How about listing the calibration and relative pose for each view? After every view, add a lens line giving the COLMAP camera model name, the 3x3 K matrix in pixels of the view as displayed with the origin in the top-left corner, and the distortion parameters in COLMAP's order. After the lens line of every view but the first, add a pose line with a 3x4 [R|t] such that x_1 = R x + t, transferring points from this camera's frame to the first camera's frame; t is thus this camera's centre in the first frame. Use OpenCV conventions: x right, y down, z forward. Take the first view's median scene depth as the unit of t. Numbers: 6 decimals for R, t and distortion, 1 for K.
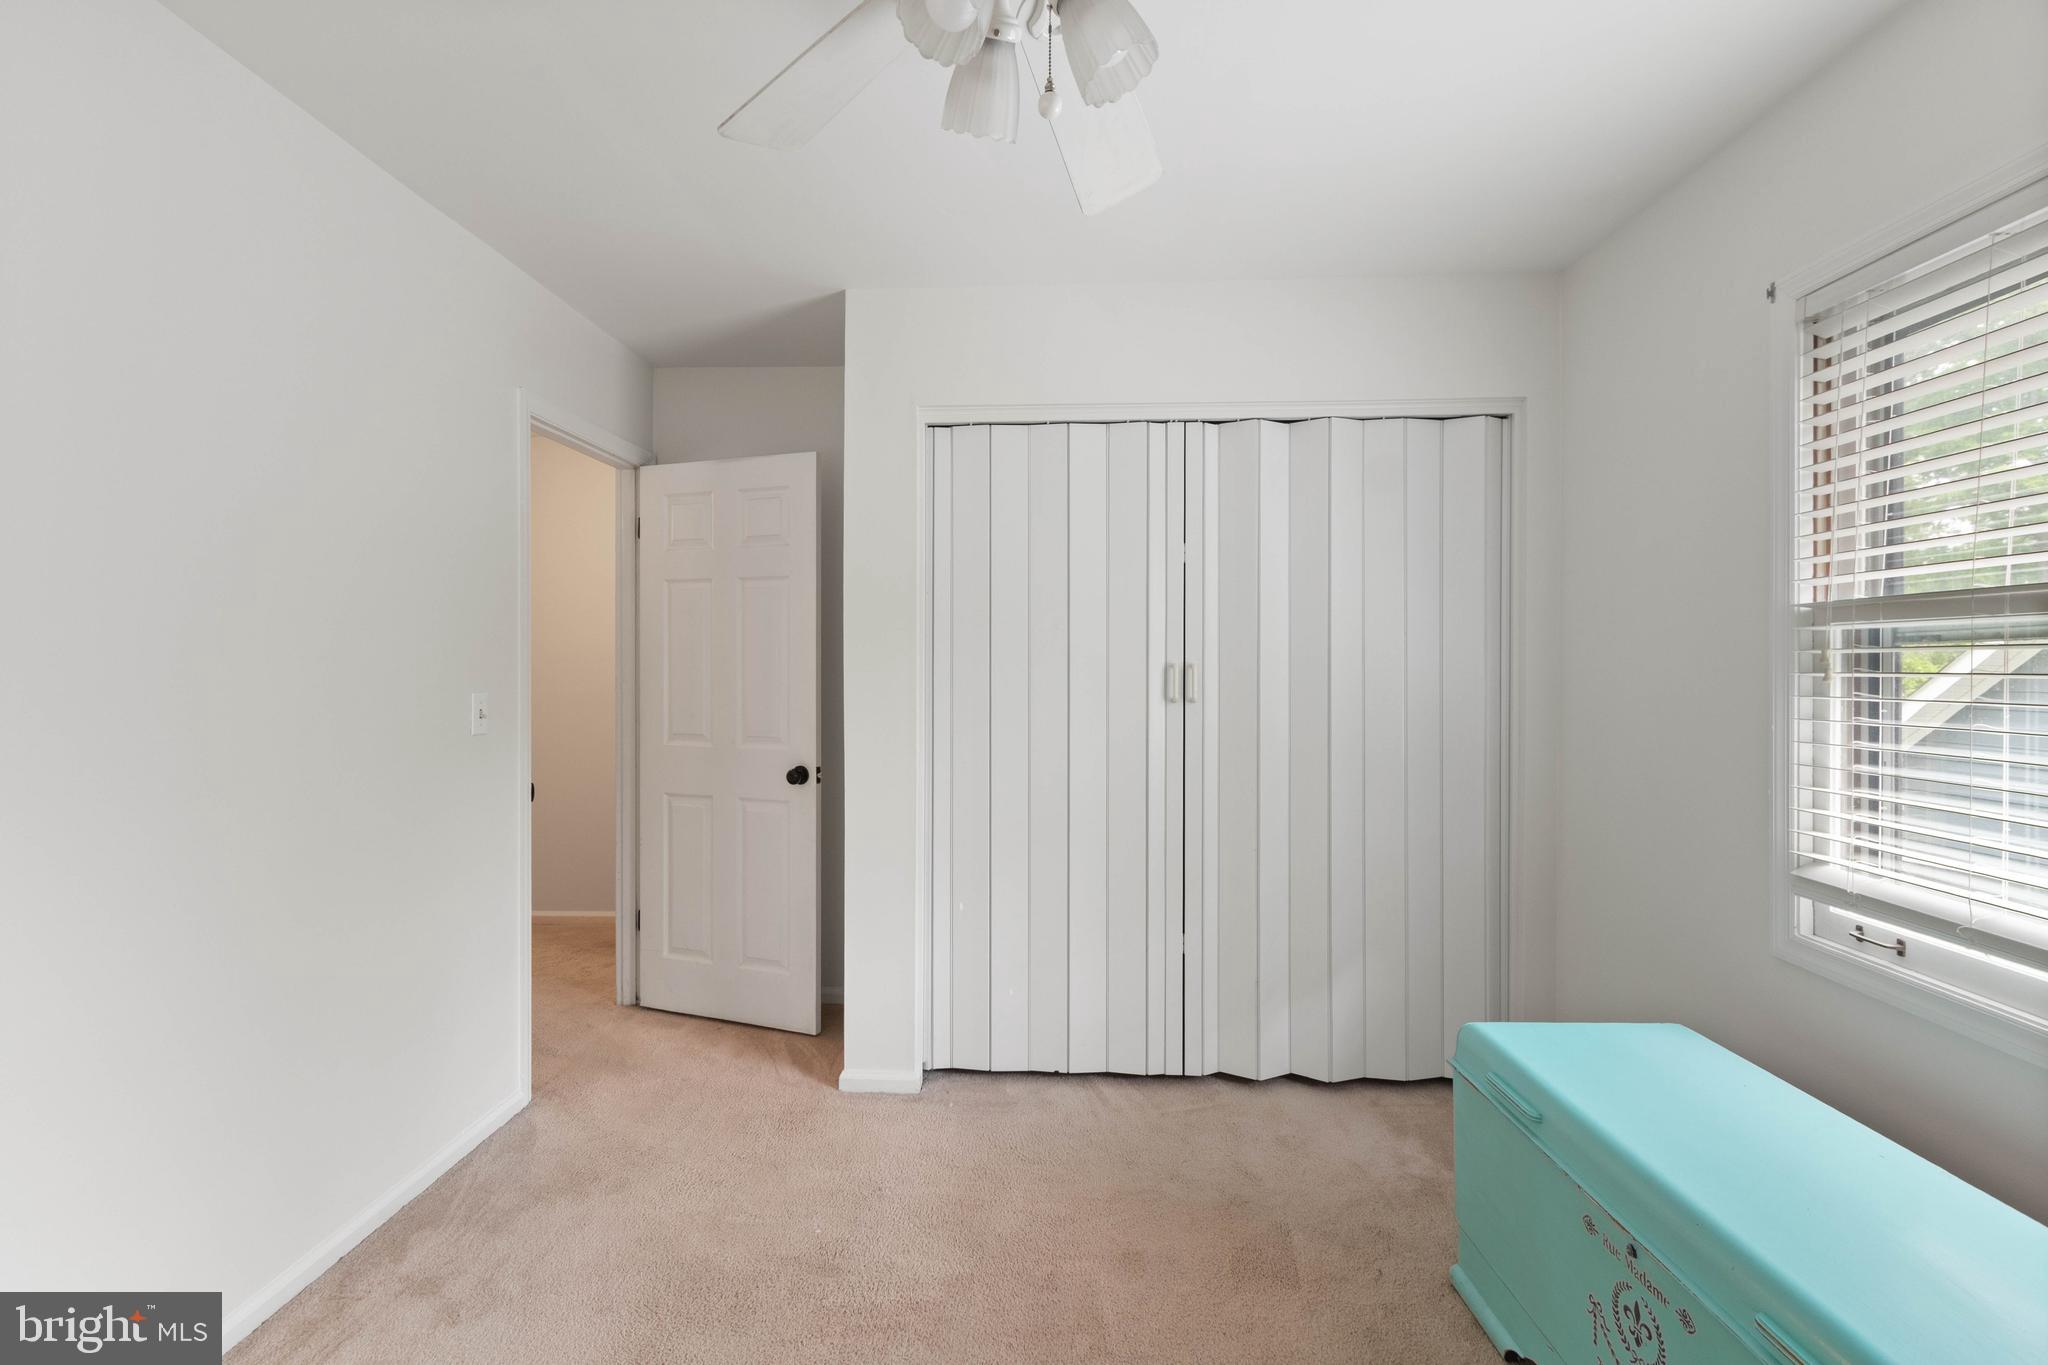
lens RADIAL K [[944.3, 0, 1025.5], [0, 944.3, 678.3], [0, 0, 1]] dist [0.020478, -0.000527]
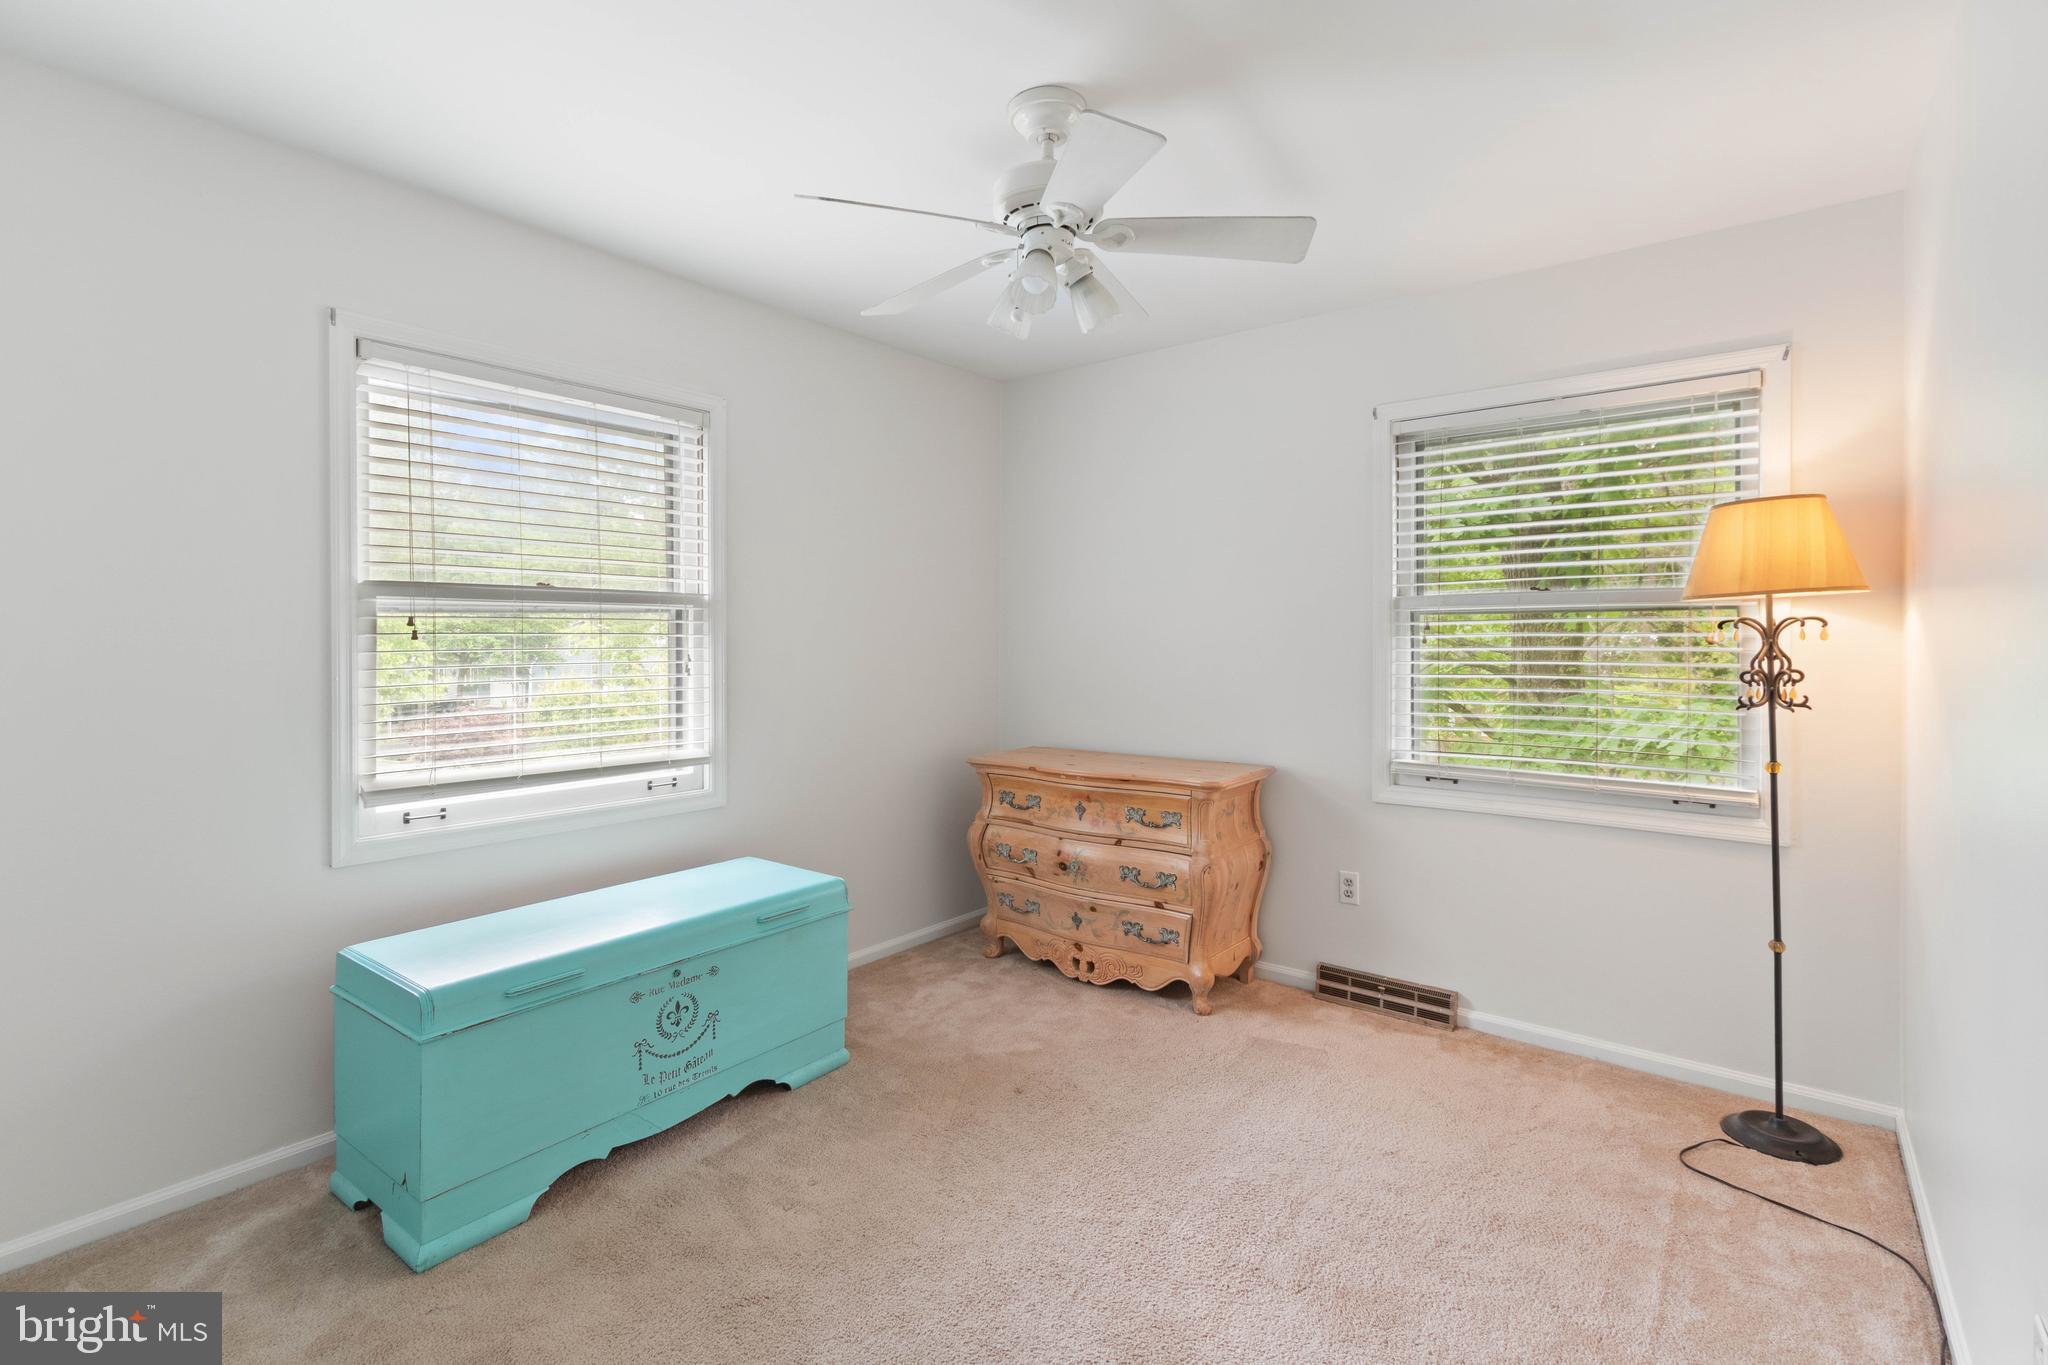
lens RADIAL K [[944.3, 0, 1025.5], [0, 944.3, 678.3], [0, 0, 1]] dist [0.020478, -0.000527]
pose [[-0.803164, -0.019399, 0.595442, -0.673507], [0.023733, 0.997635, 0.064514, -0.007165], [-0.595285, 0.065947, -0.800803, 1.543182]]
